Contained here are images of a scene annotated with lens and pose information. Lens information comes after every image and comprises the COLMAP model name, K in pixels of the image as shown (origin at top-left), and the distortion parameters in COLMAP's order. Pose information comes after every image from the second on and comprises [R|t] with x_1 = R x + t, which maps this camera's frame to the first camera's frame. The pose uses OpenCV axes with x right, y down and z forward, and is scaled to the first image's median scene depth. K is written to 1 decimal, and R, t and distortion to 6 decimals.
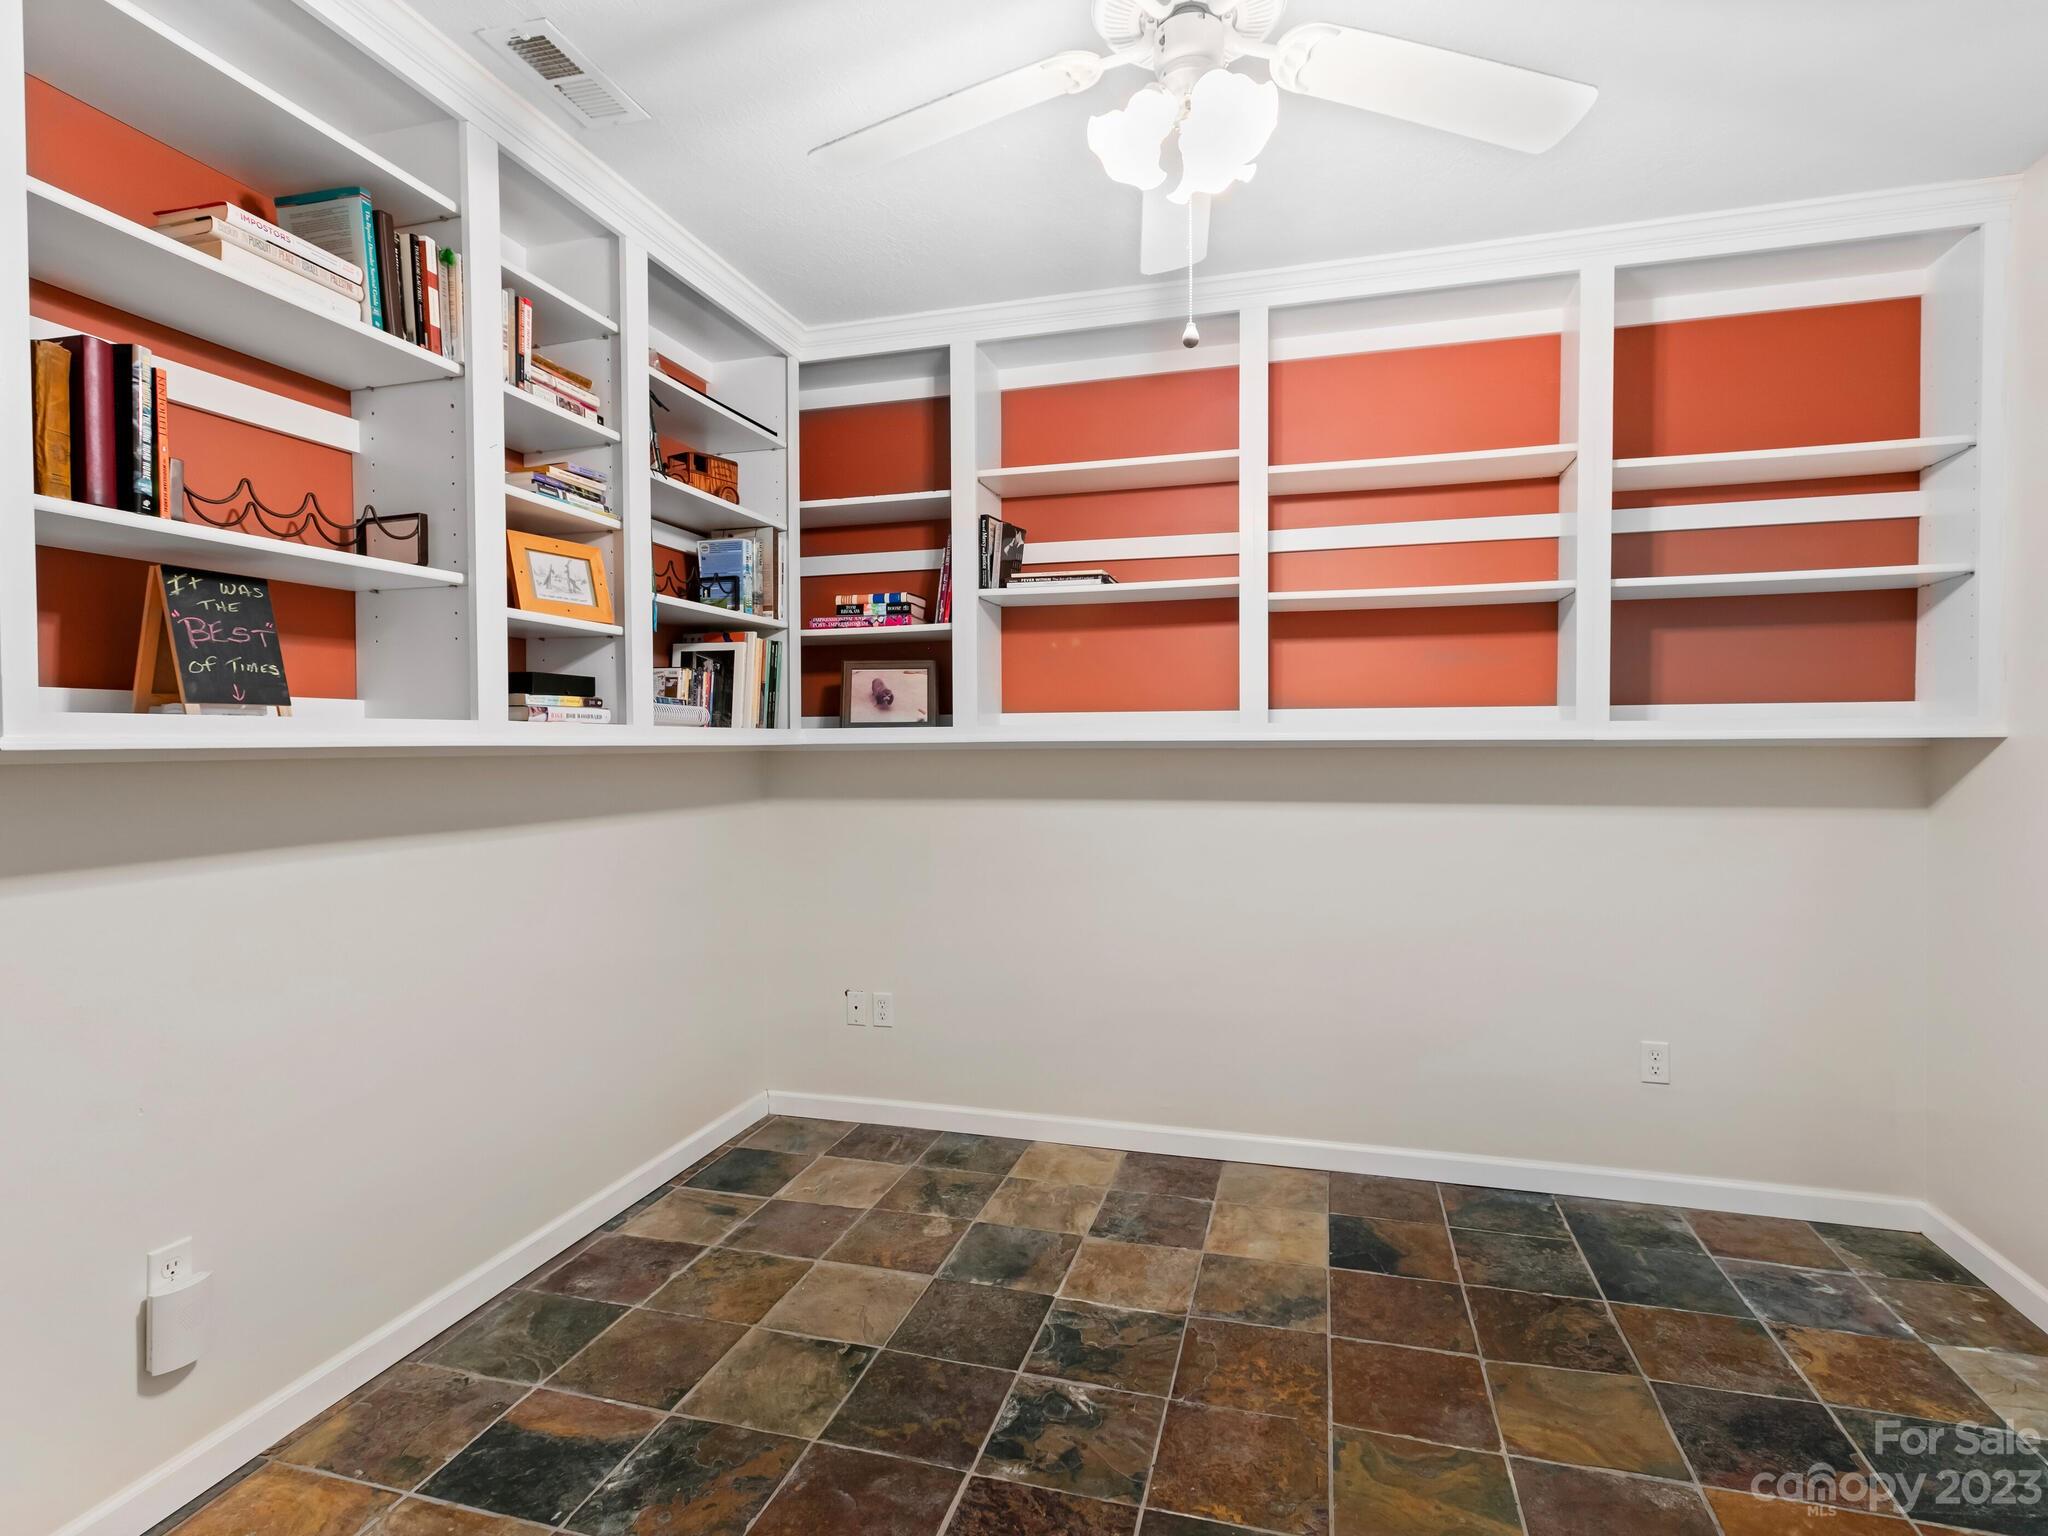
lens RADIAL K [[1037.2, 0, 1028.2], [0, 1037.2, 762.9], [0, 0, 1]] dist [-0.005519, 0.001569]
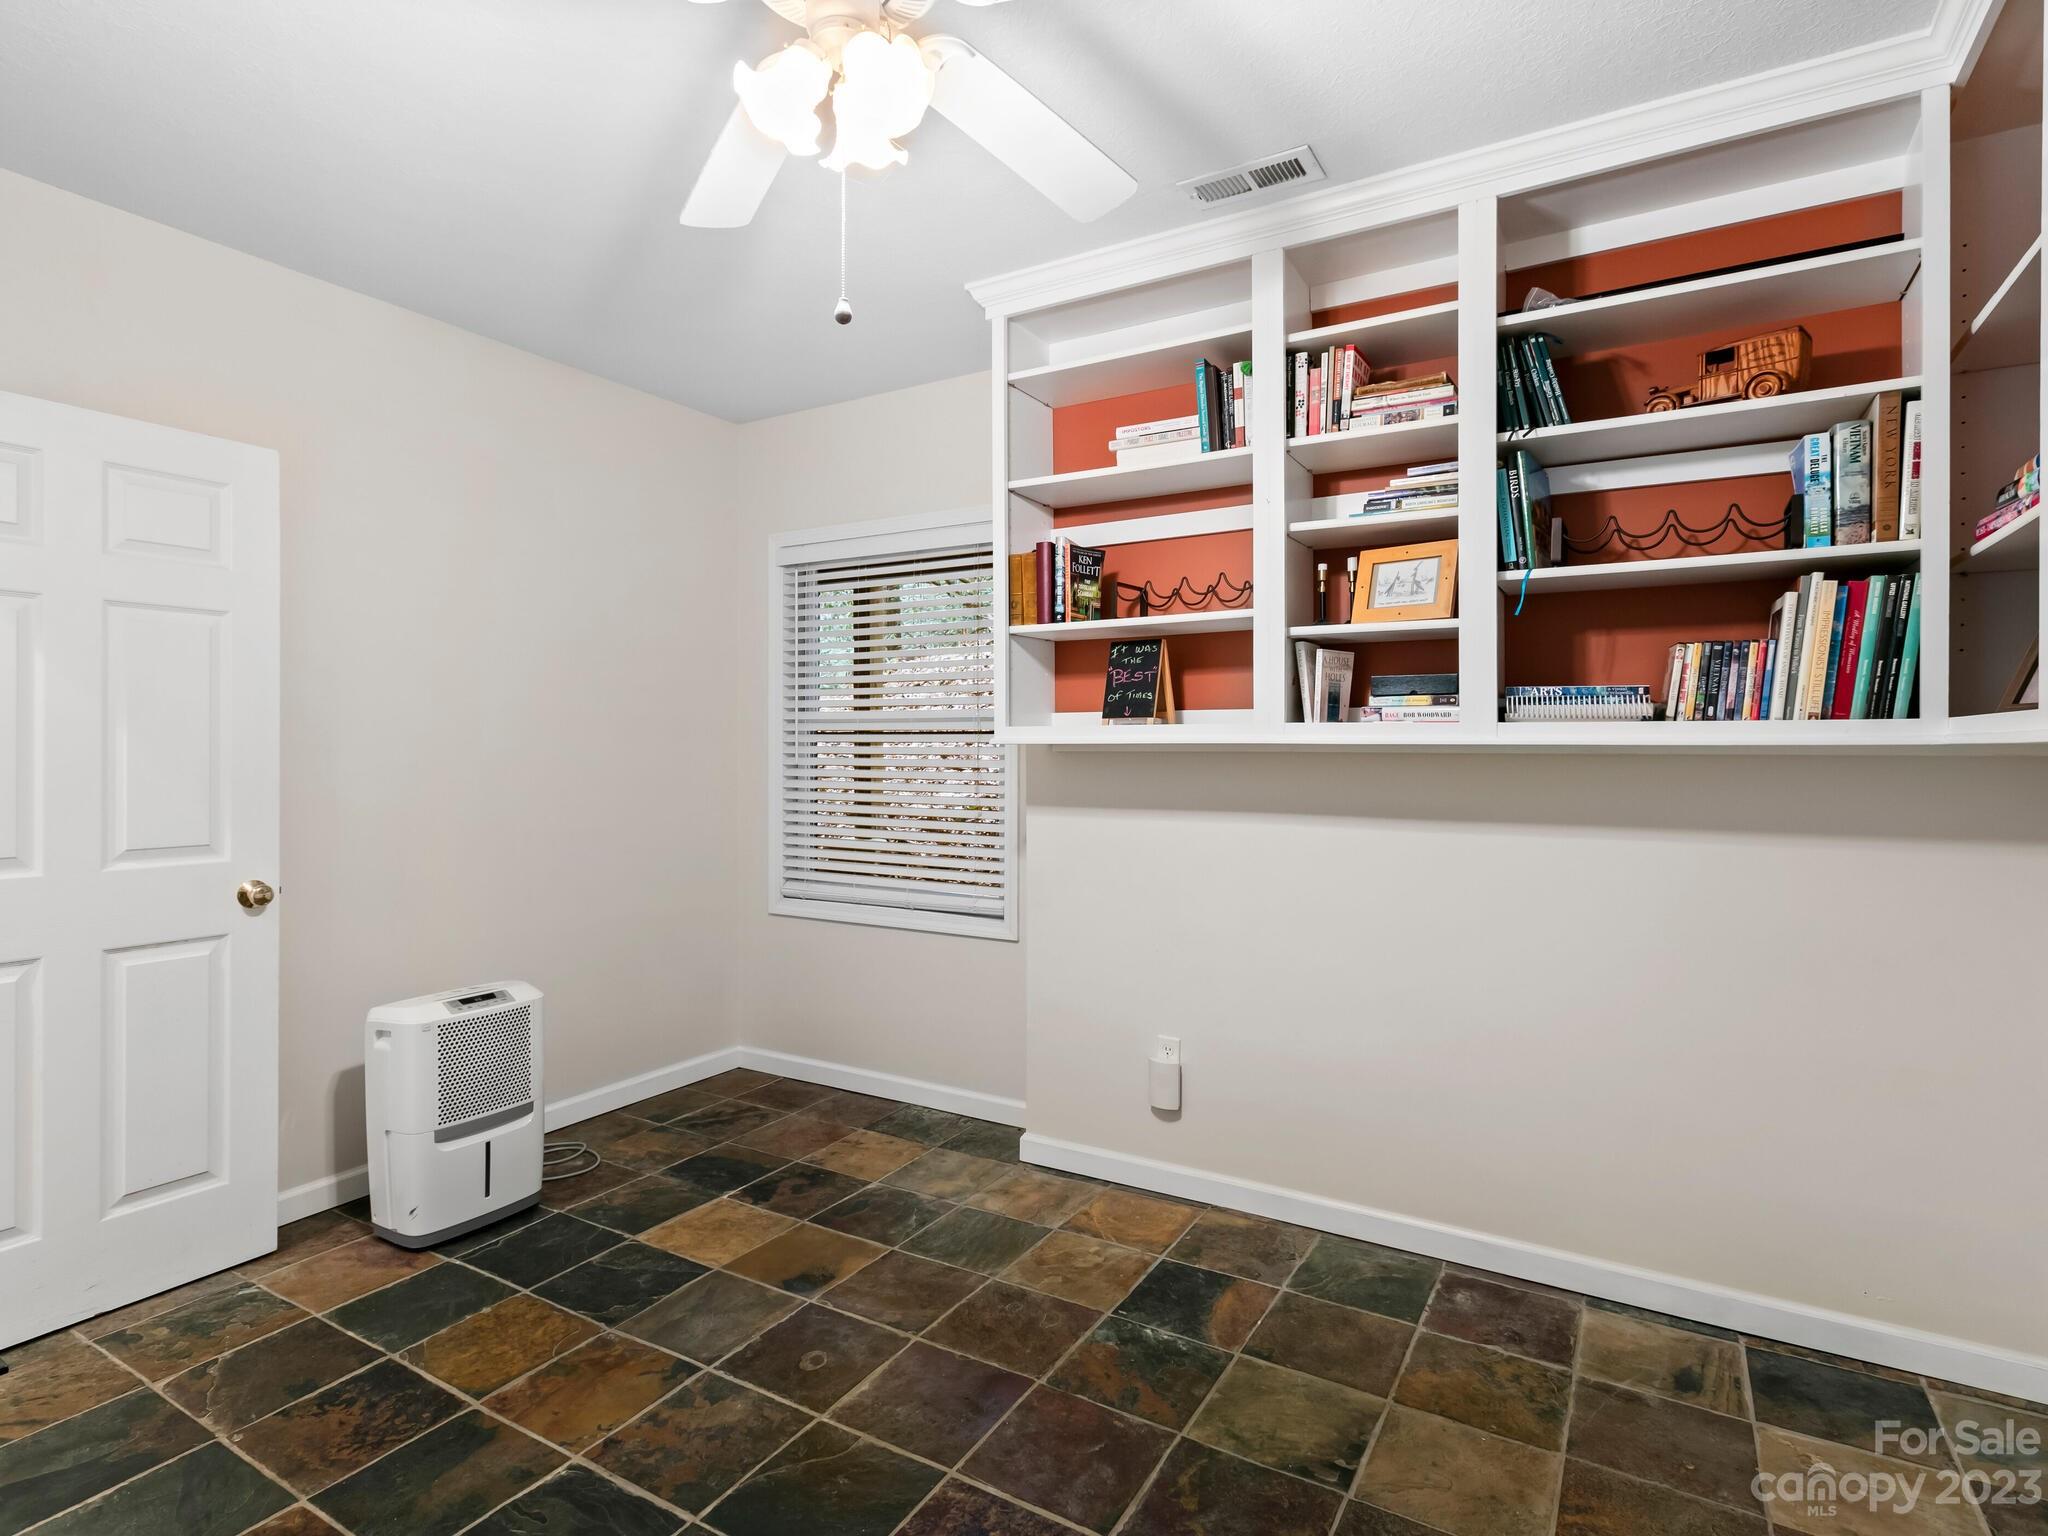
lens RADIAL K [[1049.9, 0, 1025.2], [0, 1049.9, 753.0], [0, 0, 1]] dist [0.000533, -0.000562]
pose [[-0.258760, 0.012840, -0.965856, 0.607695], [-0.019482, 0.999639, 0.018508, -0.017786], [0.965745, 0.023606, -0.258417, 0.825599]]
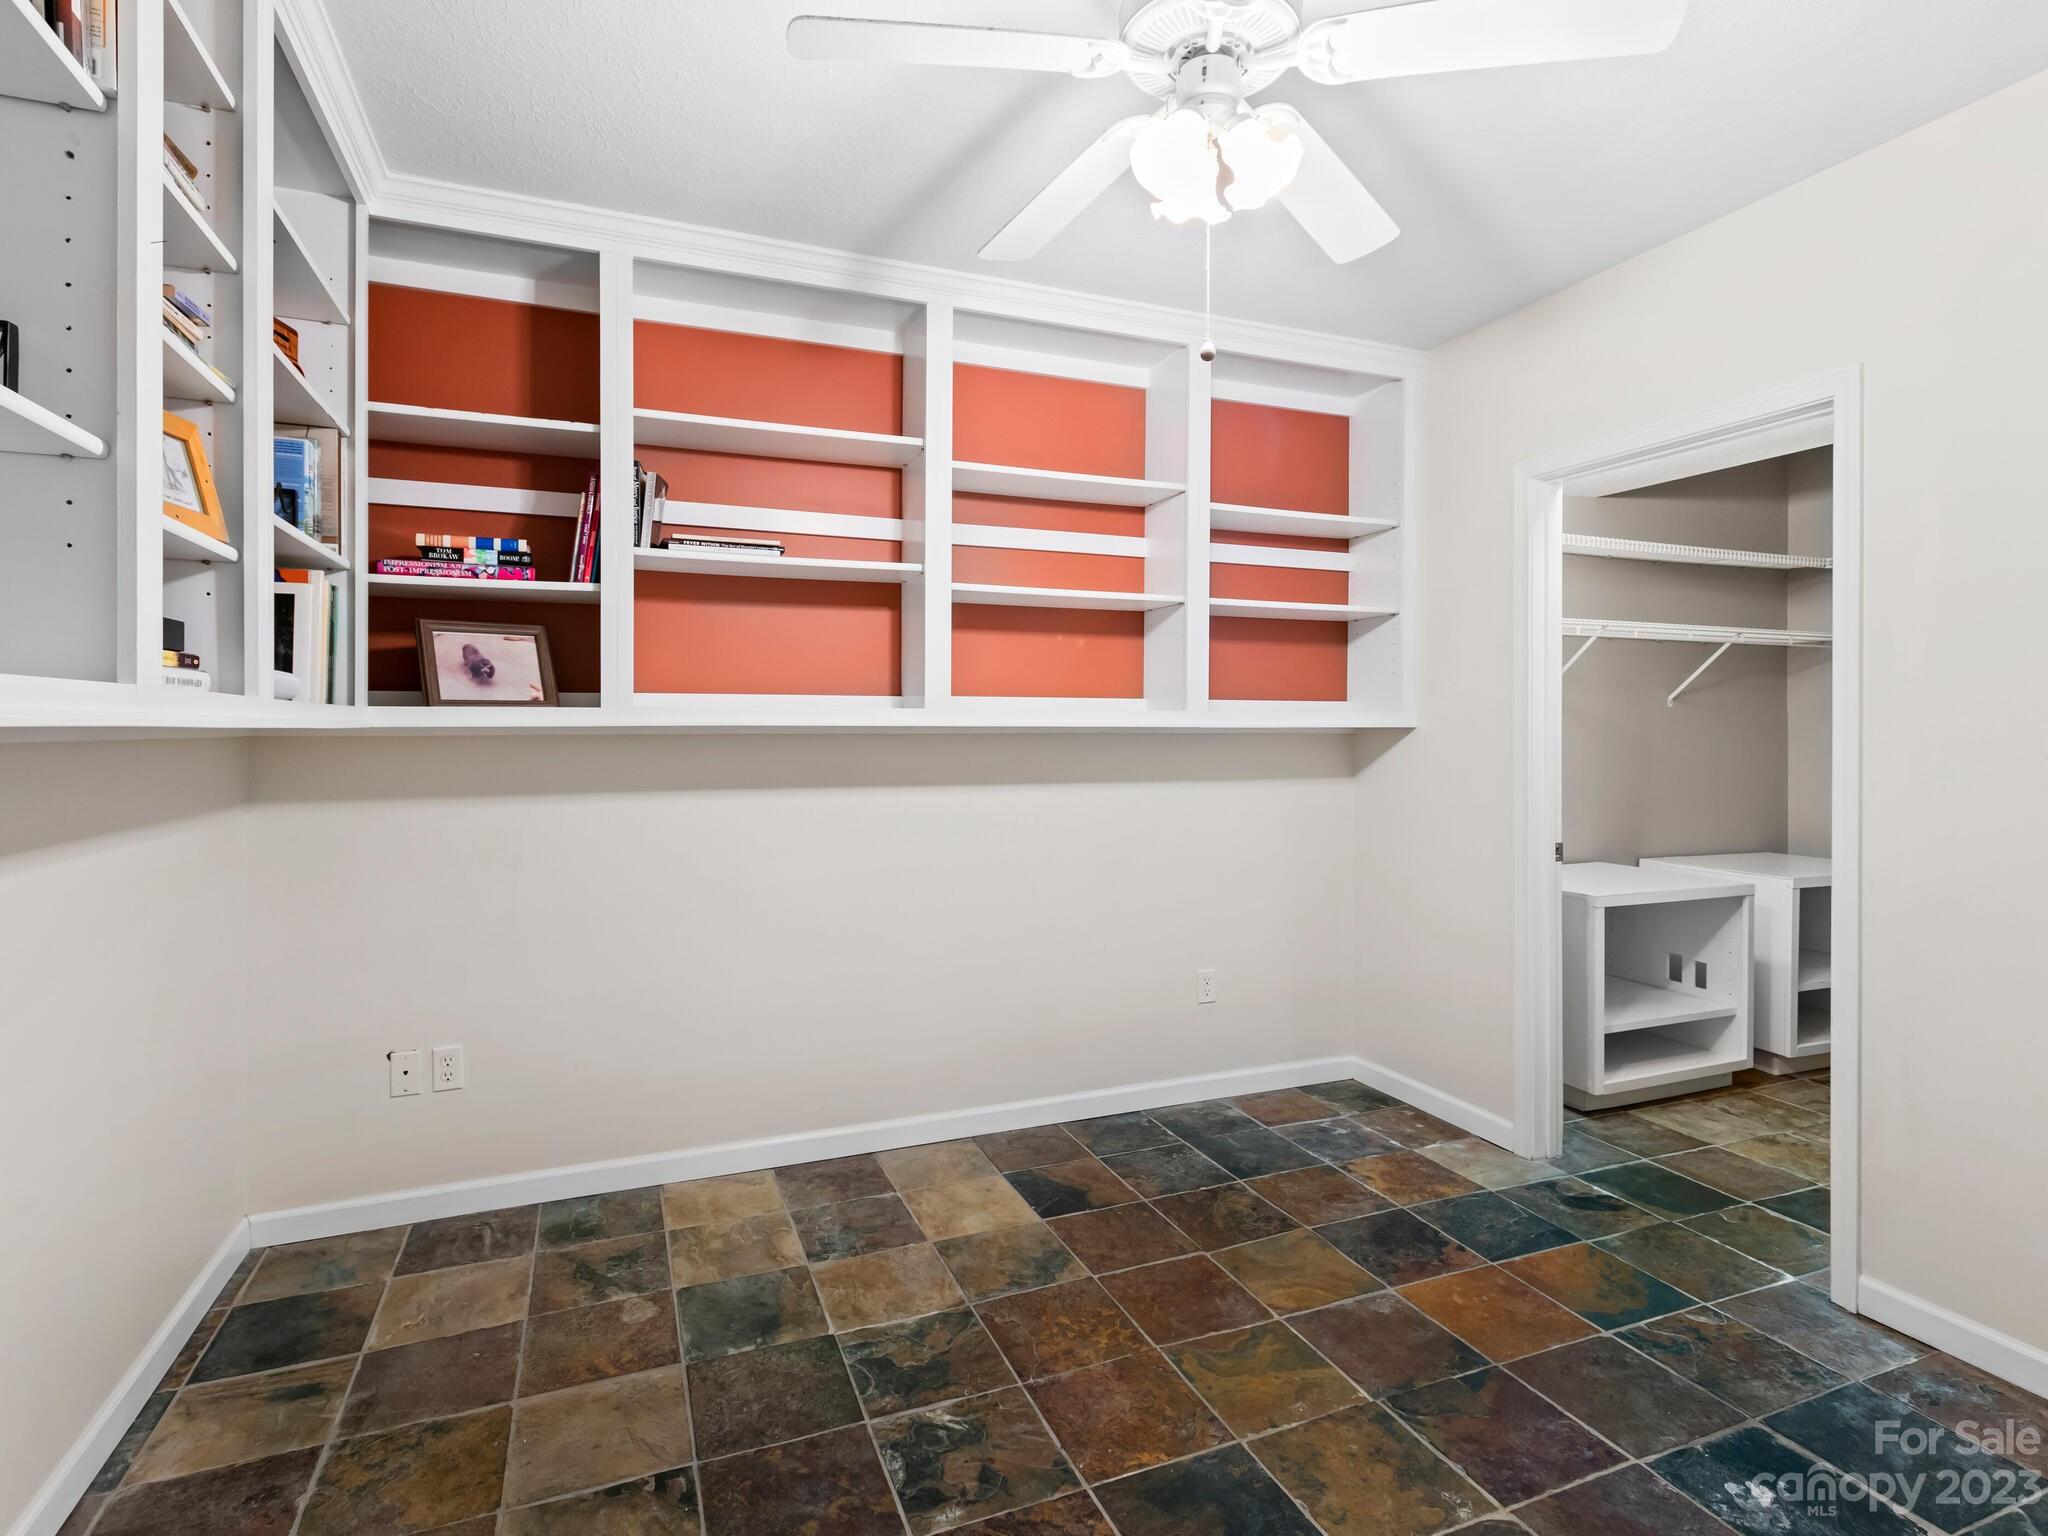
lens RADIAL K [[1042.2, 0, 1024.2], [0, 1042.2, 732.7], [0, 0, 1]] dist [0.000868, -0.002258]
pose [[0.789598, 0.002701, 0.613619, -0.384191], [0.007090, 0.999883, -0.013525, -0.000842], [-0.613584, 0.015030, 0.789487, 0.154814]]
